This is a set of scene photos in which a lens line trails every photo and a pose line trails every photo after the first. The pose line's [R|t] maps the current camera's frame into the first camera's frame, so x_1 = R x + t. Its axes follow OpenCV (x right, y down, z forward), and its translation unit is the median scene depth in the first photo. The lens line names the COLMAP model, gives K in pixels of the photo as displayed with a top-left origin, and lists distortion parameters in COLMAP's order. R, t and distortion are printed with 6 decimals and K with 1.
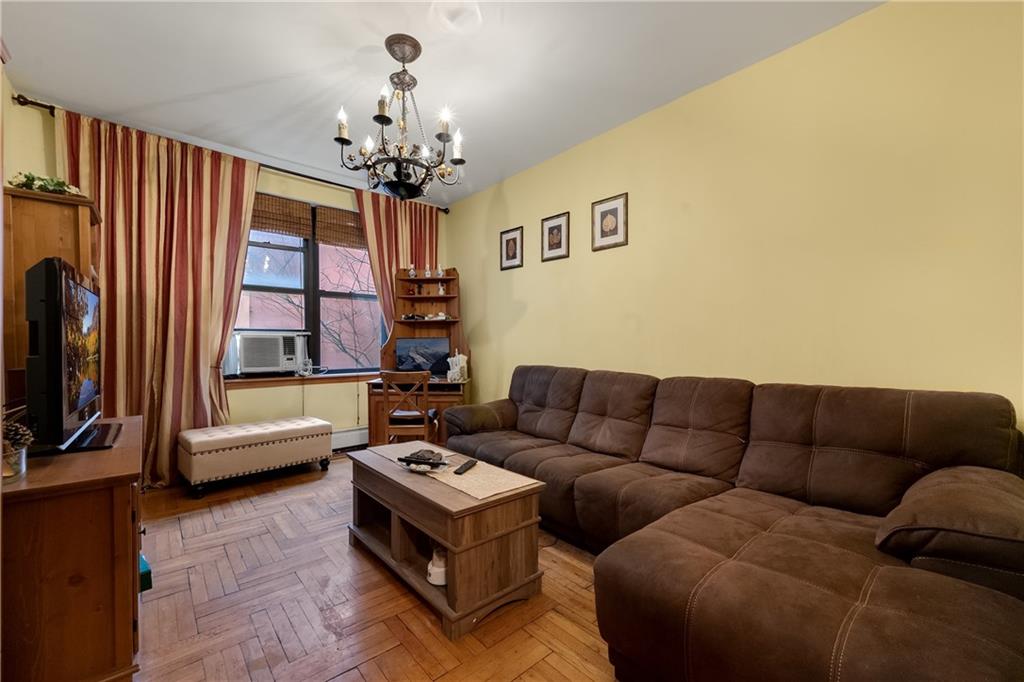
lens RADIAL K [[411.1, 0, 512.0], [0, 411.1, 341.0], [0, 0, 1]] dist [0.002265, -0.000142]
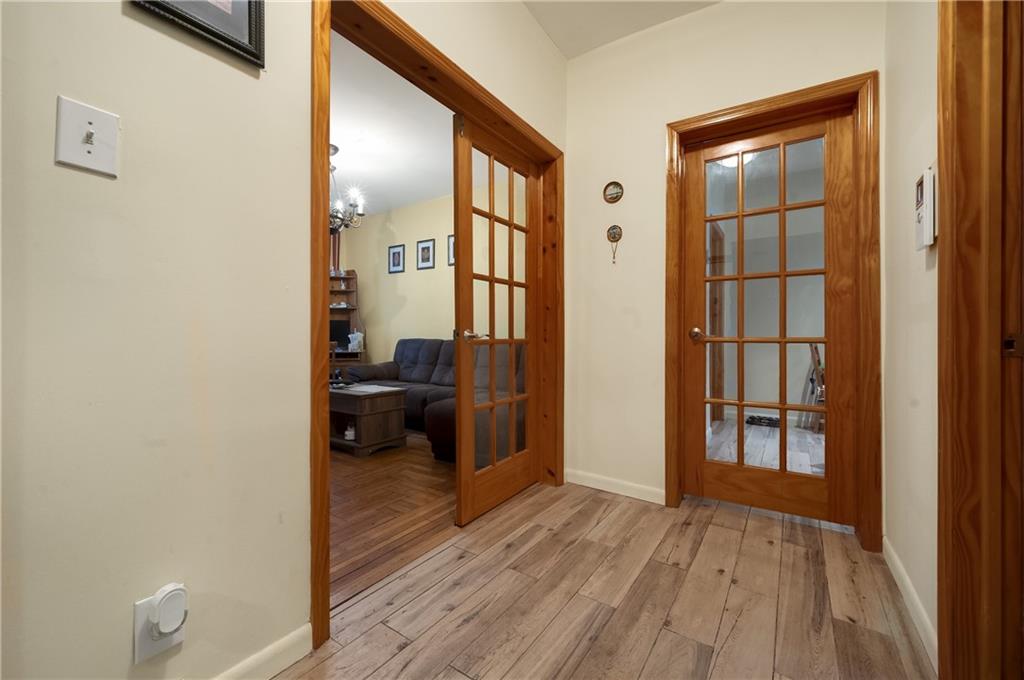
lens RADIAL K [[411.1, 0, 512.0], [0, 411.1, 340.0], [0, 0, 1]] dist [0.002265, -0.000142]
pose [[0.968431, 0.005061, 0.249231, 0.034225], [-0.007119, 0.999948, 0.007359, 0.046341], [-0.249181, -0.008901, 0.968416, -0.510342]]
